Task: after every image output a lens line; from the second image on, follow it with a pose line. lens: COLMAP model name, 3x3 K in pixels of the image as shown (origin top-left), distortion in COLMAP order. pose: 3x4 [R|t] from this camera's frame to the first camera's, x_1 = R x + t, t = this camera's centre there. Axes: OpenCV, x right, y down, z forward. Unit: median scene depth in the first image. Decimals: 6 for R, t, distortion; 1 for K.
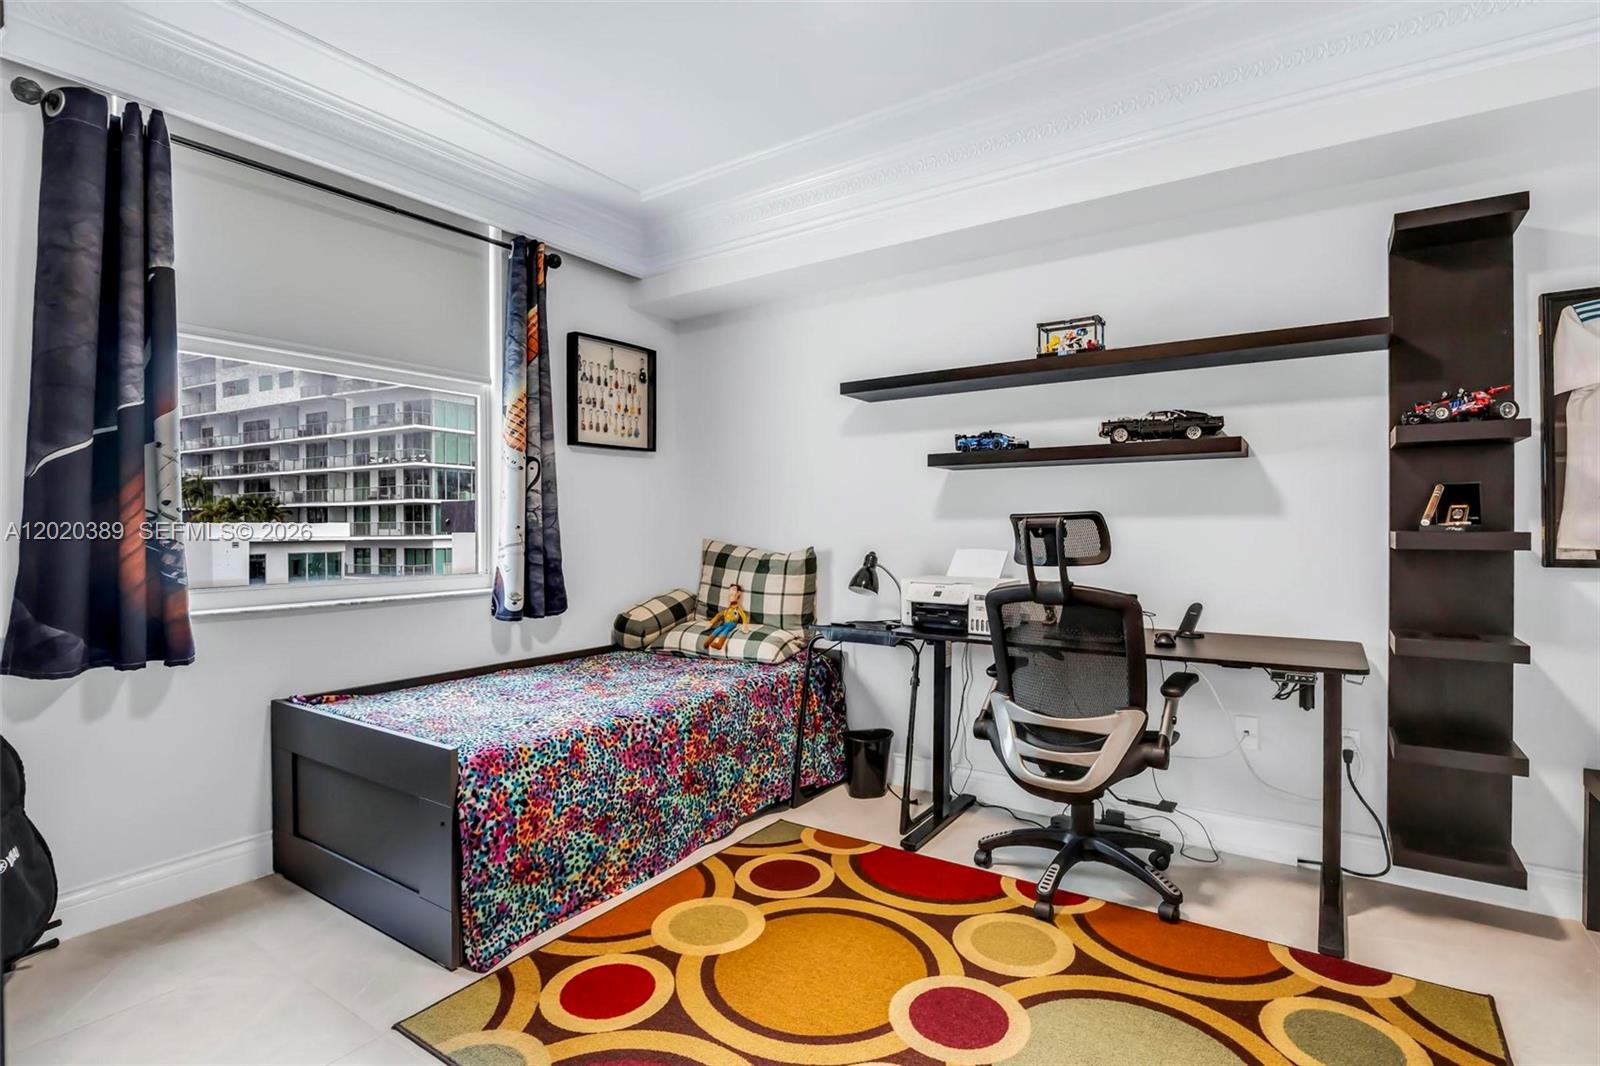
lens RADIAL K [[782.7, 0, 787.3], [0, 782.7, 534.2], [0, 0, 1]] dist [-0.022917, 0.003312]
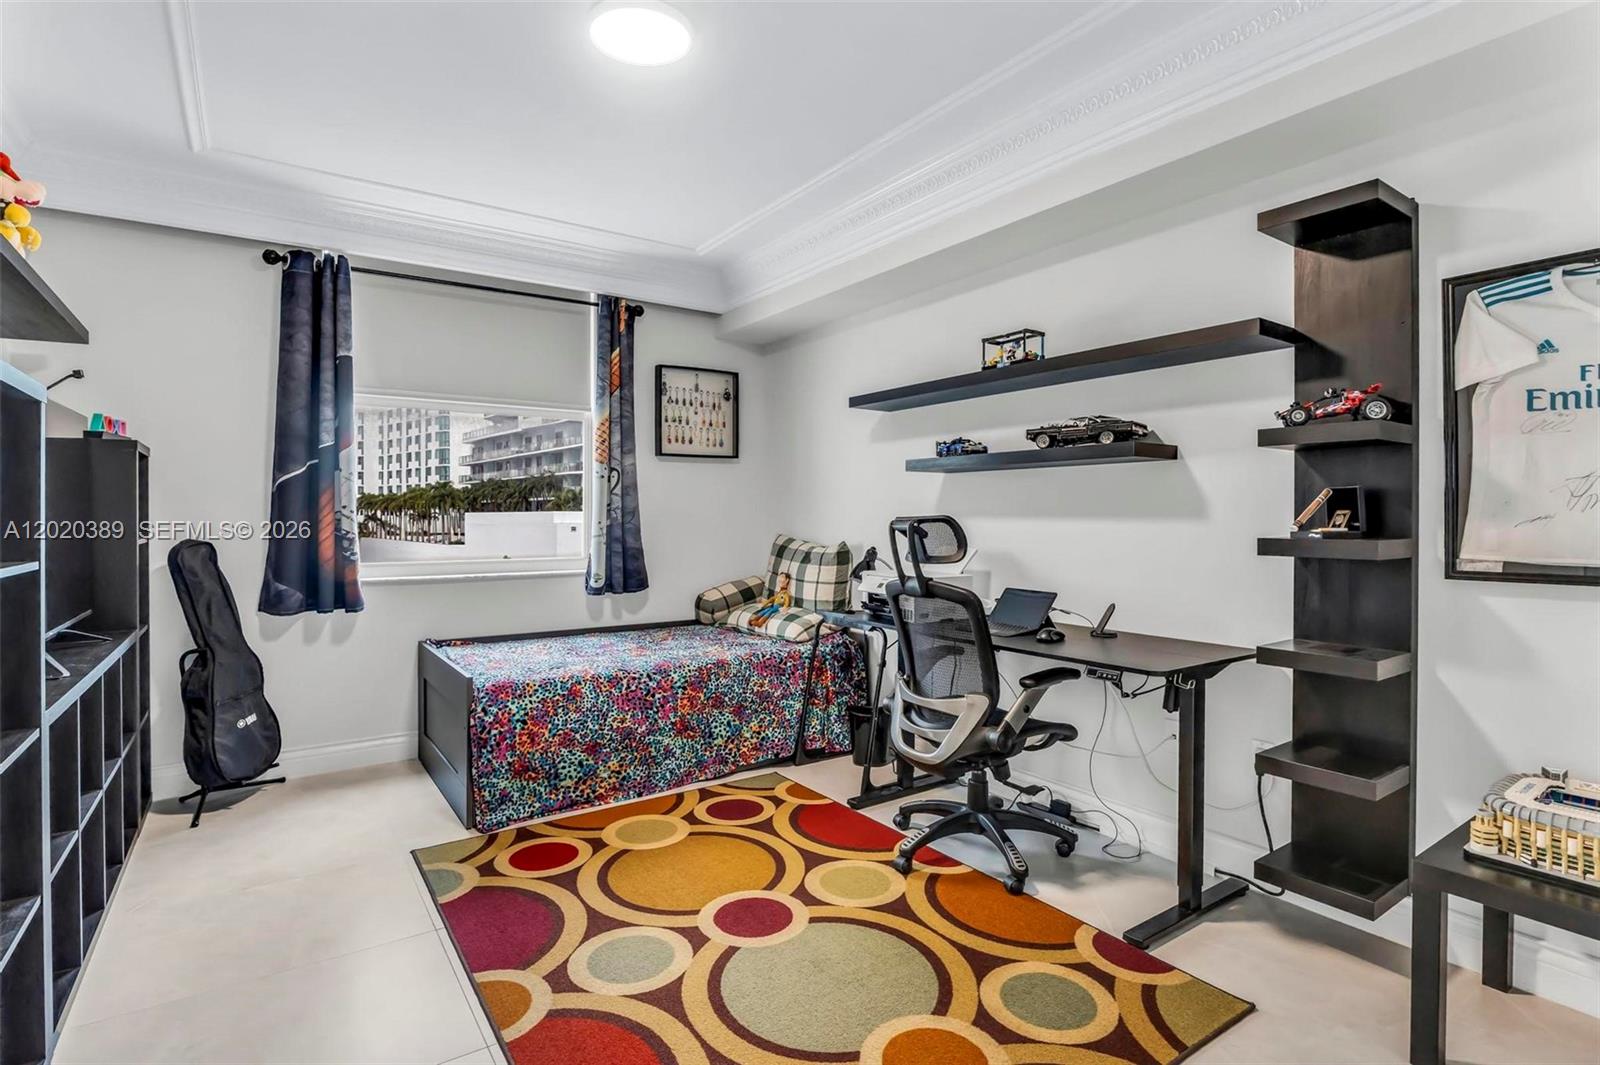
lens RADIAL K [[782.7, 0, 777.9], [0, 782.7, 519.9], [0, 0, 1]] dist [-0.022917, 0.003312]
pose [[0.931131, 0.006516, -0.364627, 0.558787], [-0.007910, 0.999966, -0.002328, -0.017837], [0.364599, 0.005052, 0.931151, -0.133369]]
